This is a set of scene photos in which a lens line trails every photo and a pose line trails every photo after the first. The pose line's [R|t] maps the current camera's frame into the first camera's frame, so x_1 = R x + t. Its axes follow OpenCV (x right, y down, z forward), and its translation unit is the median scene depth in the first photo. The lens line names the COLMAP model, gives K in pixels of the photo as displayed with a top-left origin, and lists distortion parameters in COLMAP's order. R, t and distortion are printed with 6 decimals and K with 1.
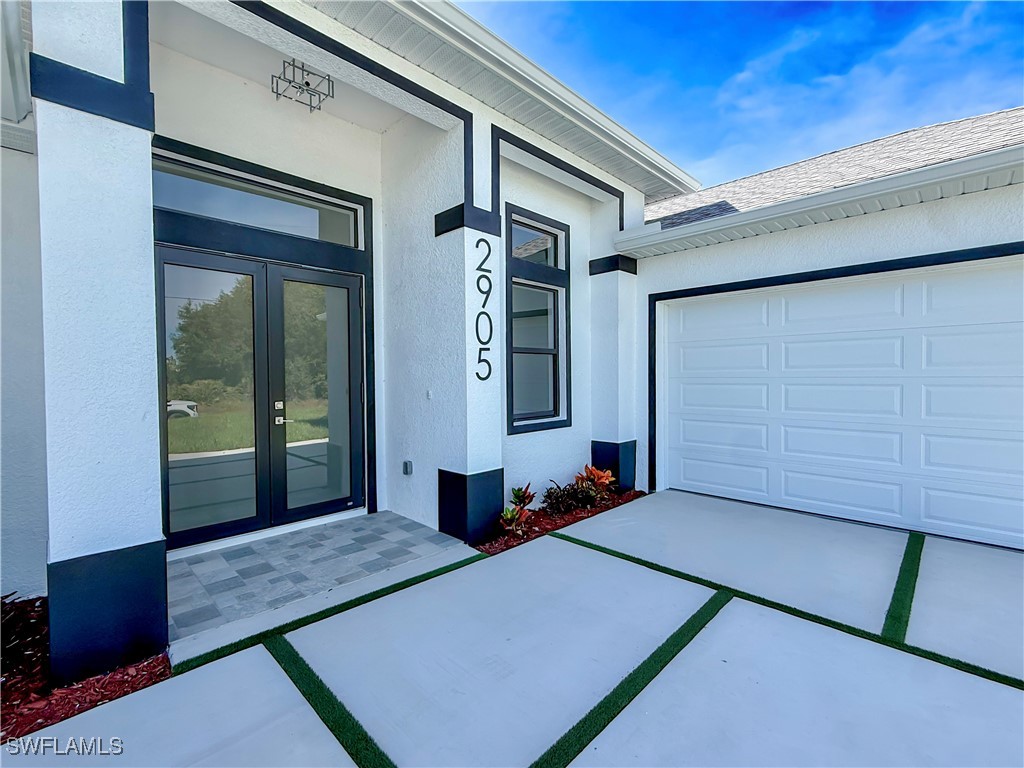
lens RADIAL K [[446.9, 0, 485.3], [0, 446.9, 390.5], [0, 0, 1]] dist [-0.000081, 0.000015]
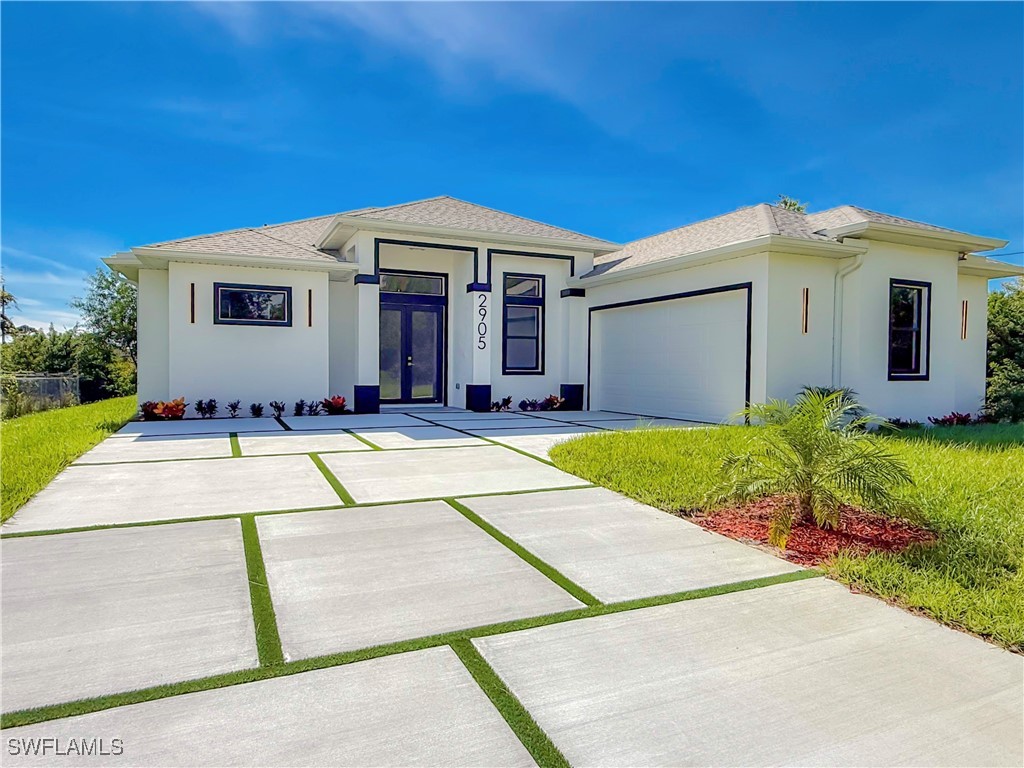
lens RADIAL K [[602.8, 0, 510.6], [0, 602.8, 380.5], [0, 0, 1]] dist [-0.000683, 0.000012]
pose [[0.947575, 0.018449, -0.319000, 1.039610], [-0.022620, 0.999700, -0.009376, 0.152222], [0.318731, 0.016101, 0.947708, -1.830063]]
